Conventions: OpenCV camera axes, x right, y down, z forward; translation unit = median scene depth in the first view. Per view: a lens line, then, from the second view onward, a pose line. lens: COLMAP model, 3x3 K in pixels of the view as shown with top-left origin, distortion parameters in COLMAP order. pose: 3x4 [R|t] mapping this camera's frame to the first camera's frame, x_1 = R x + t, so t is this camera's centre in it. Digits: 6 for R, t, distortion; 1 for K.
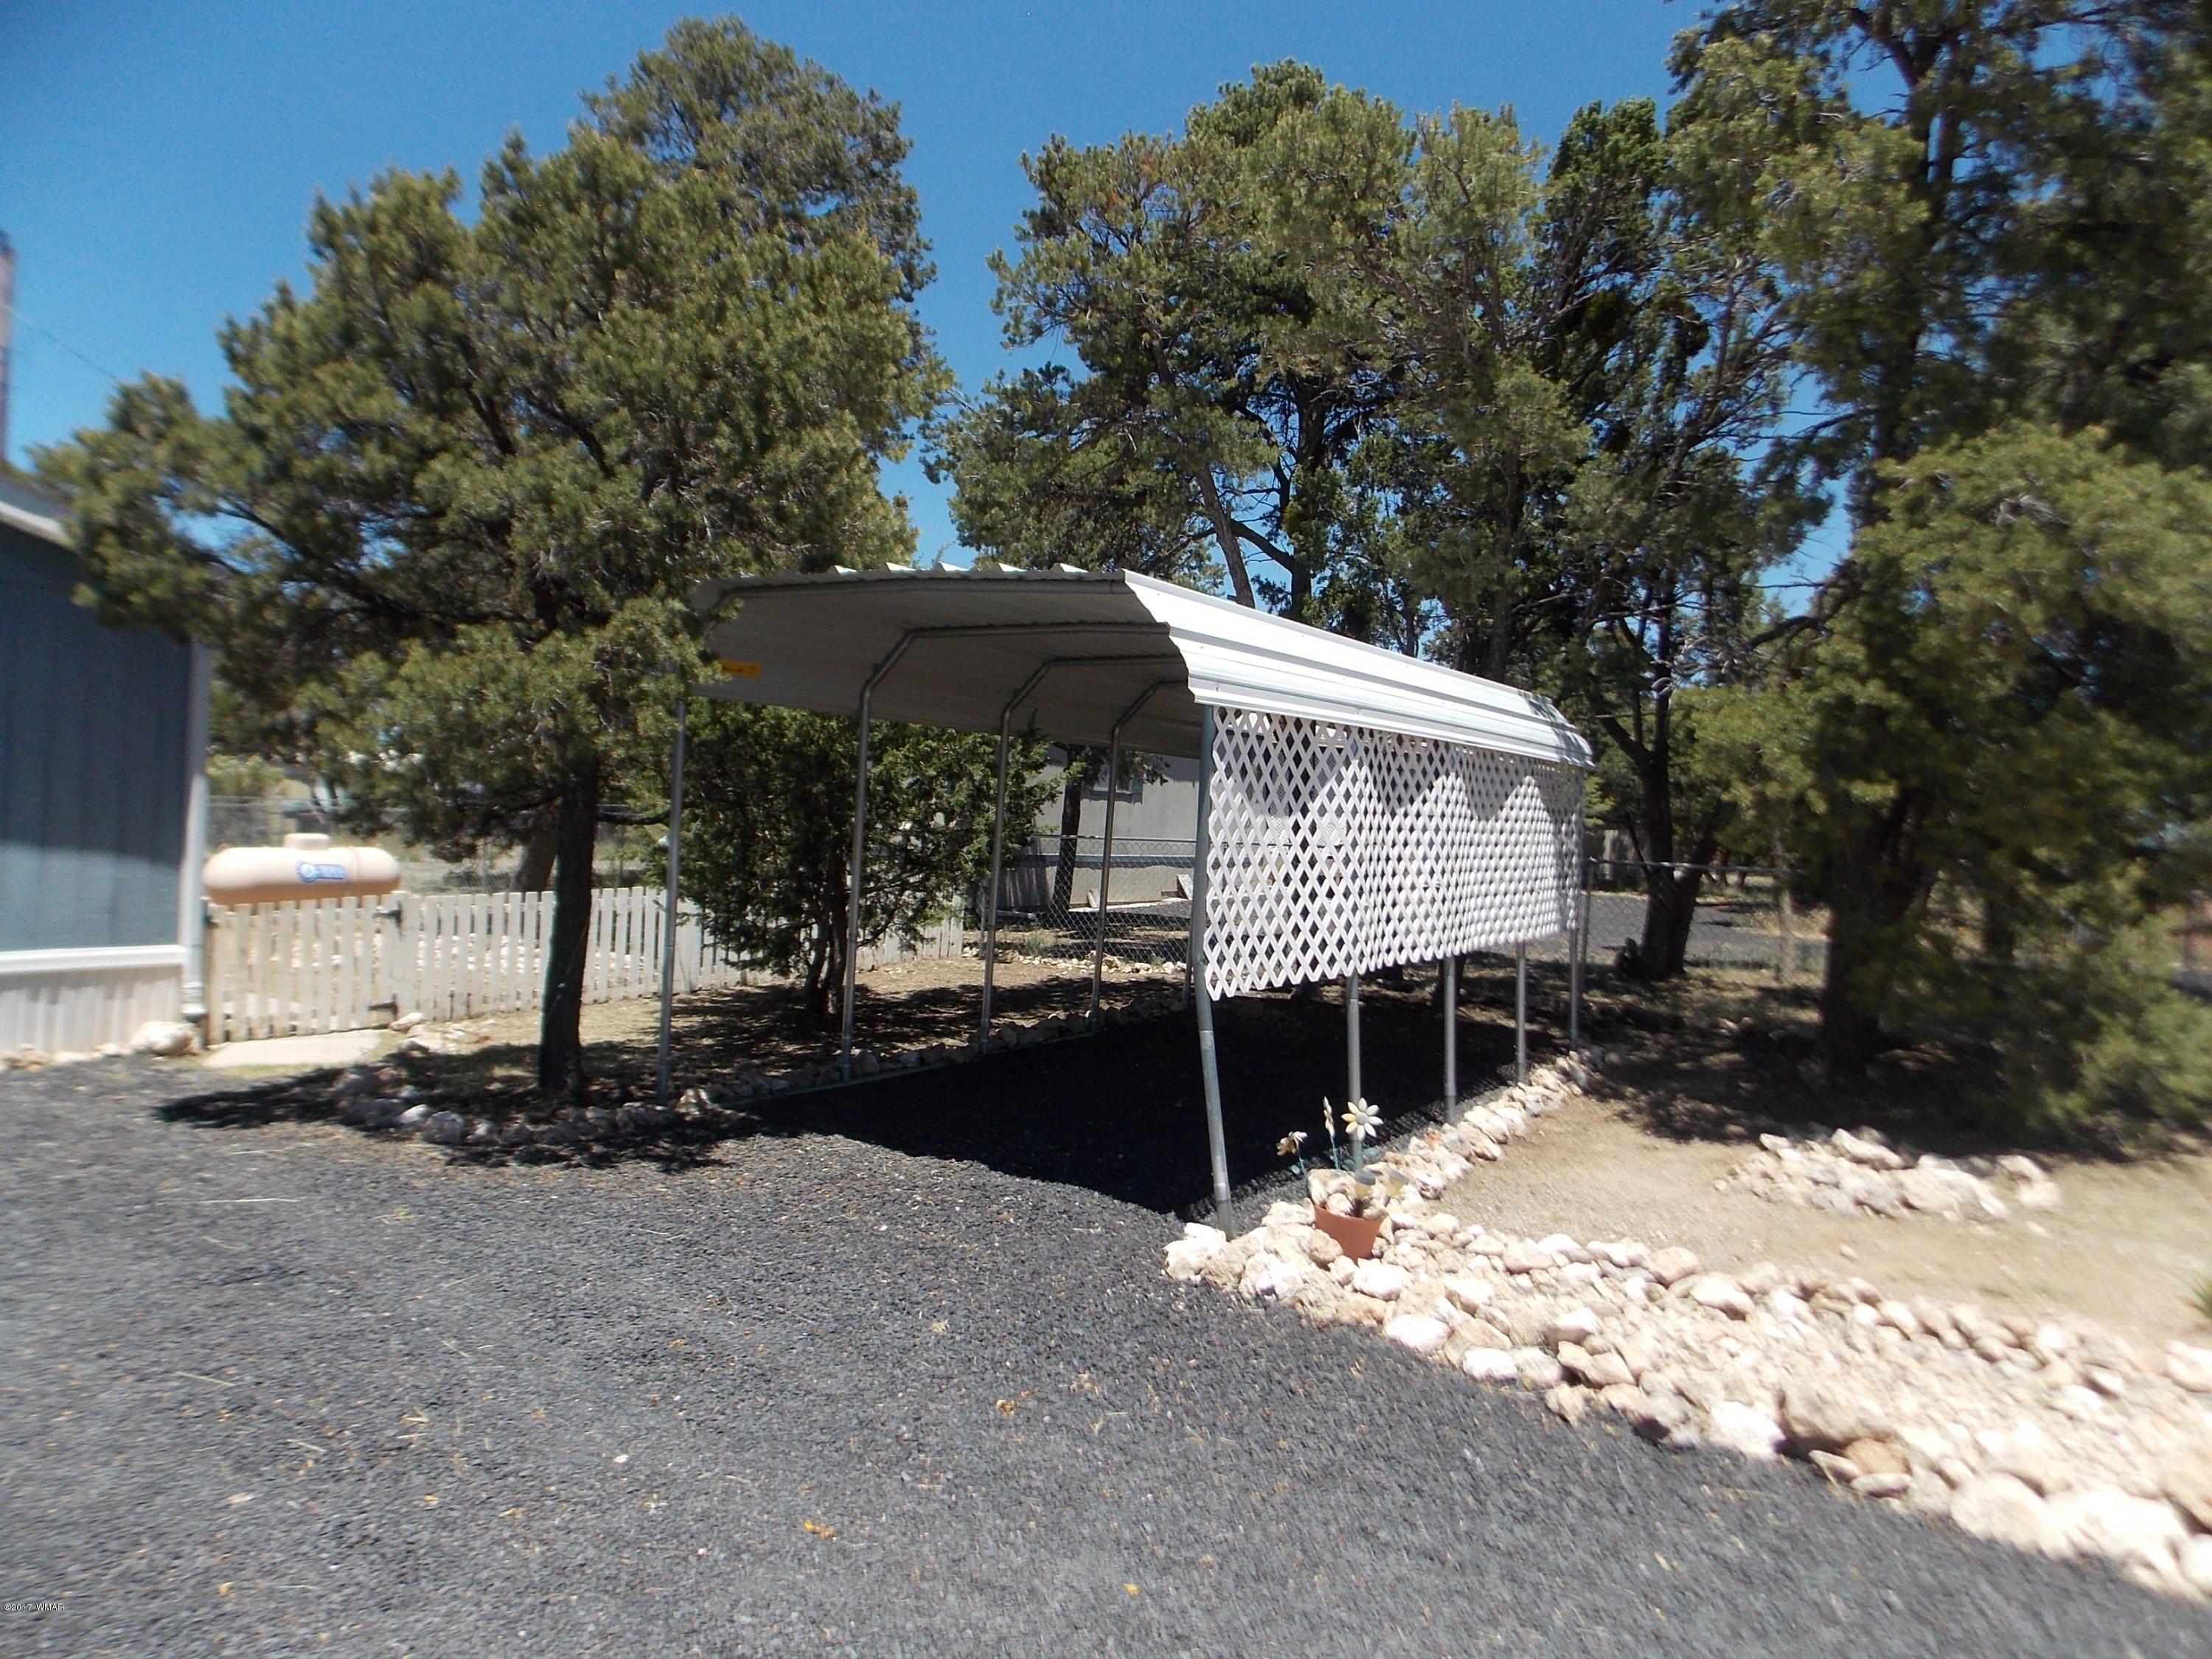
lens RADIAL K [[1465.5, 0, 1105.9], [0, 1465.5, 835.1], [0, 0, 1]] dist [0.007521, -0.000867]
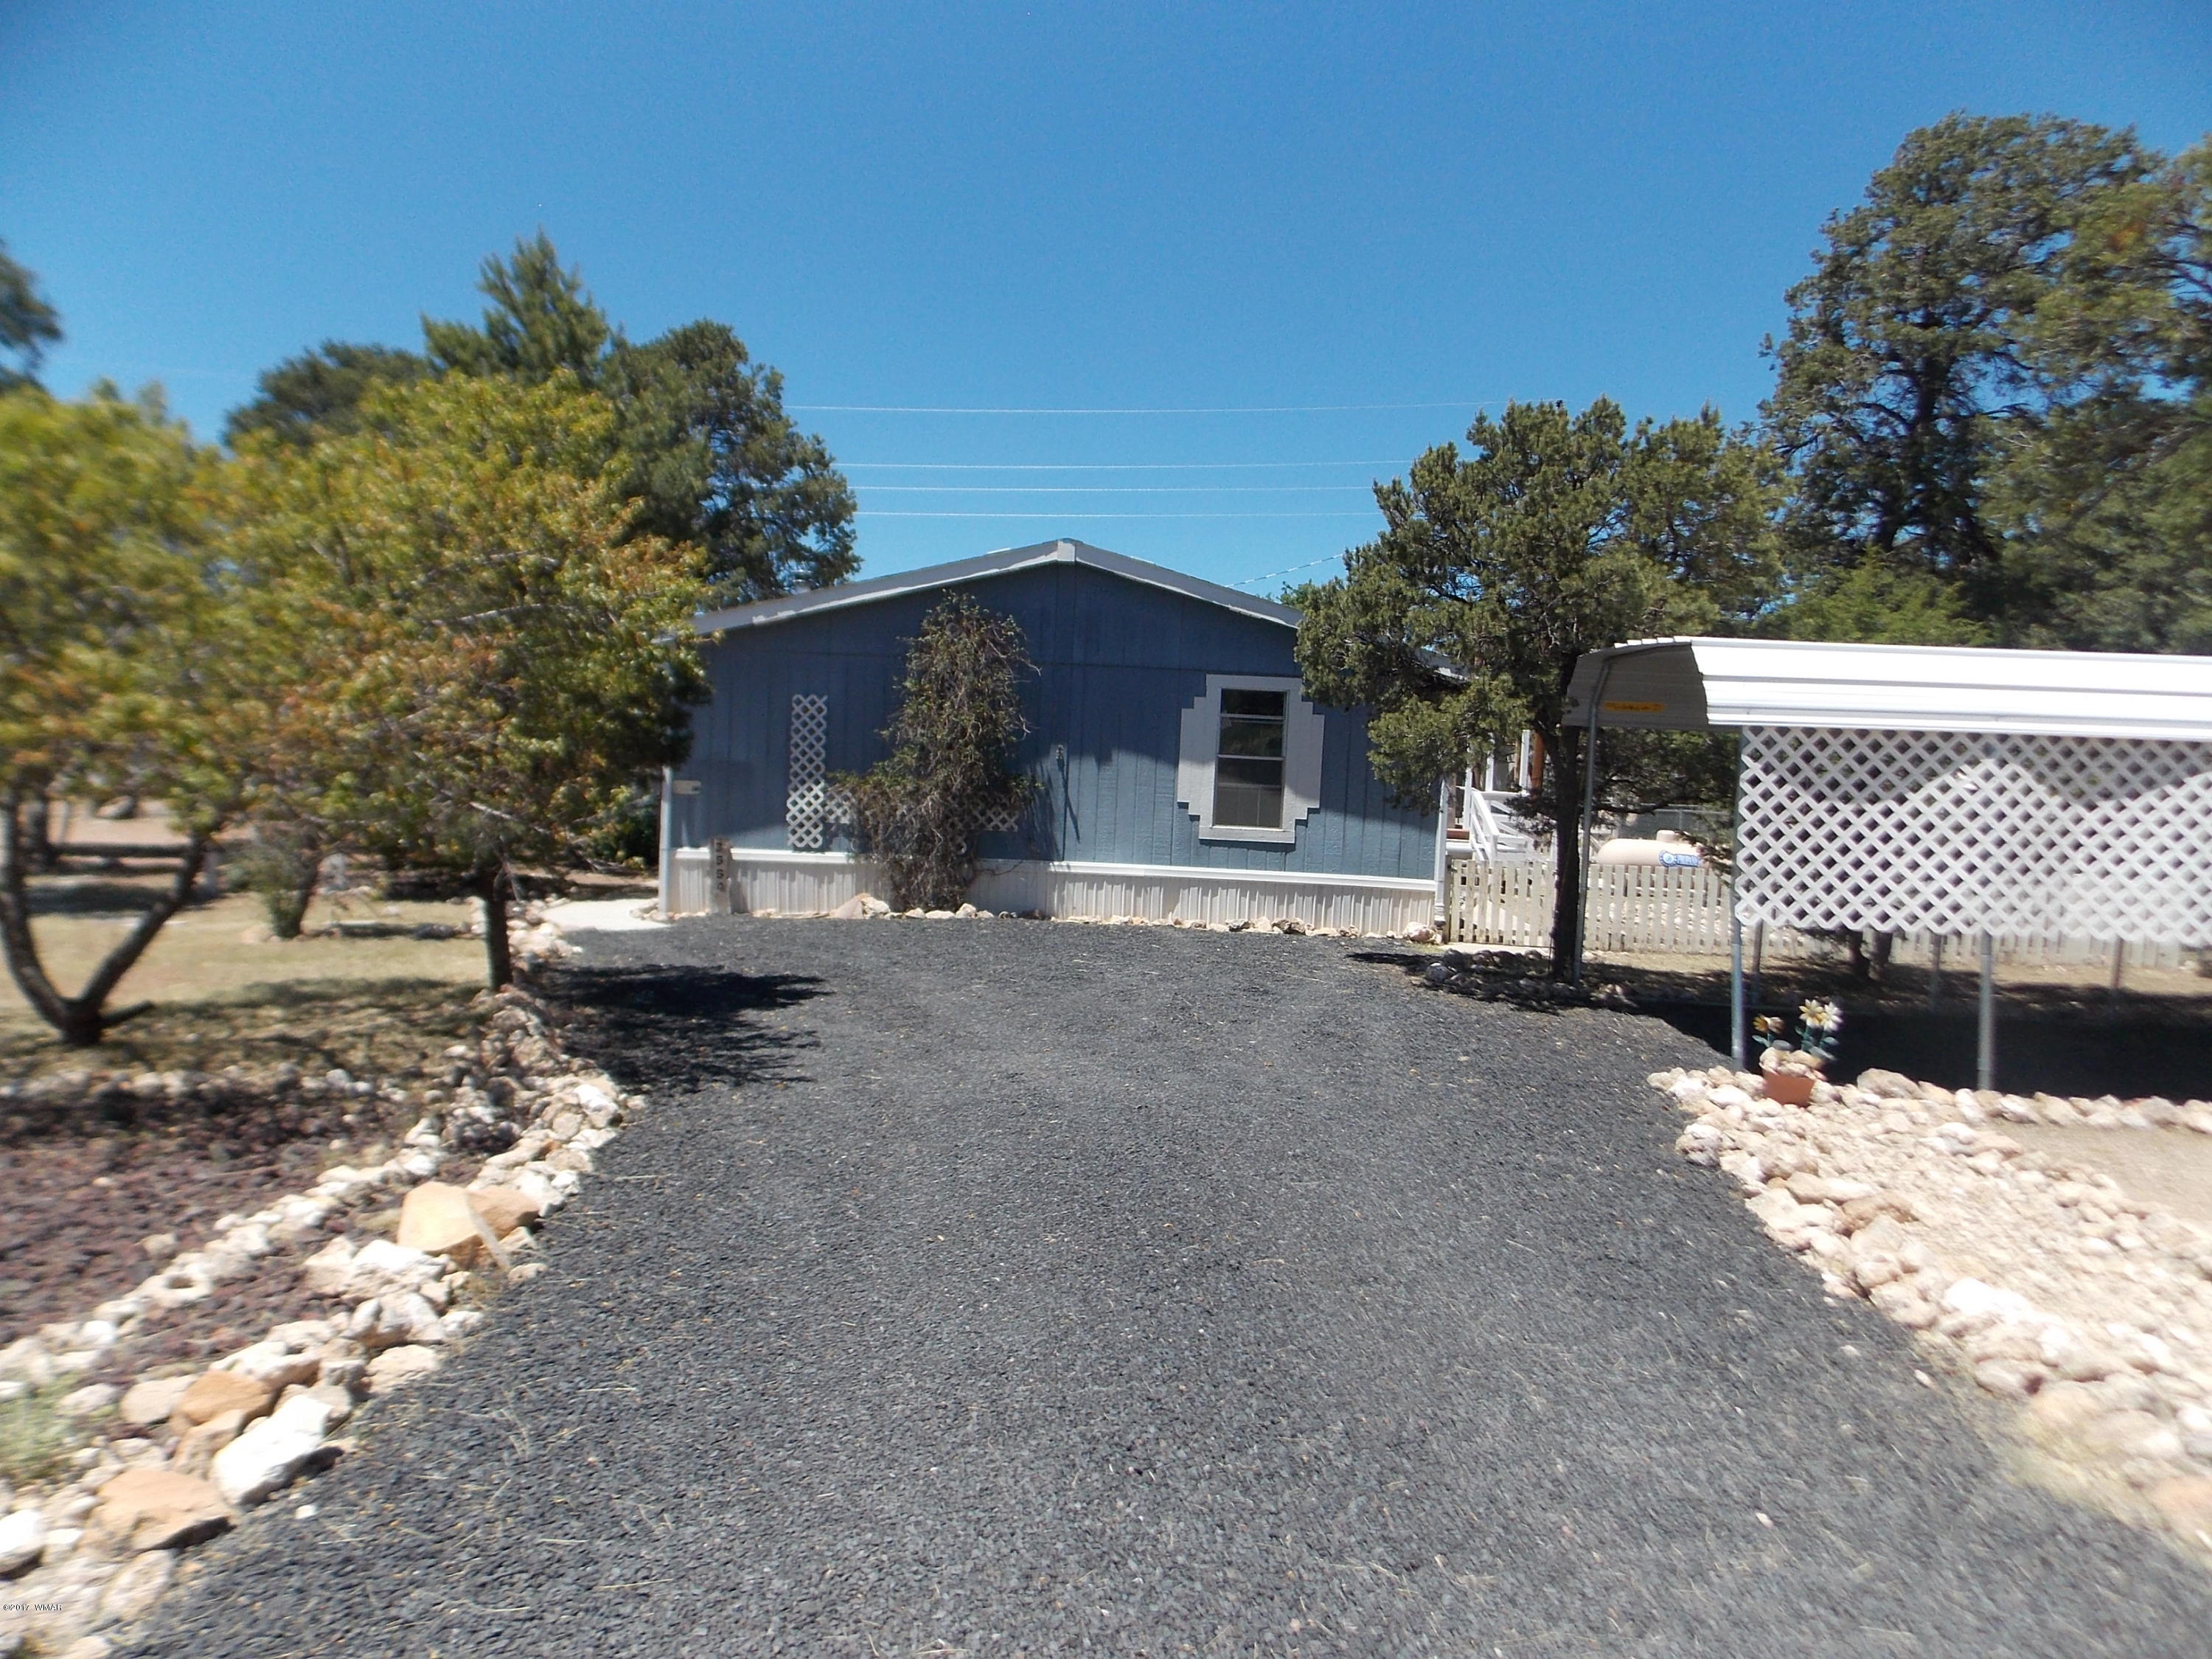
lens RADIAL K [[1465.5, 0, 1104.5], [0, 1465.5, 825.7], [0, 0, 1]] dist [0.007521, -0.000867]
pose [[0.500818, 0.023184, -0.865242, 0.762088], [-0.036740, 0.999310, 0.005510, 0.020714], [0.864772, 0.029030, 0.501324, -0.212197]]
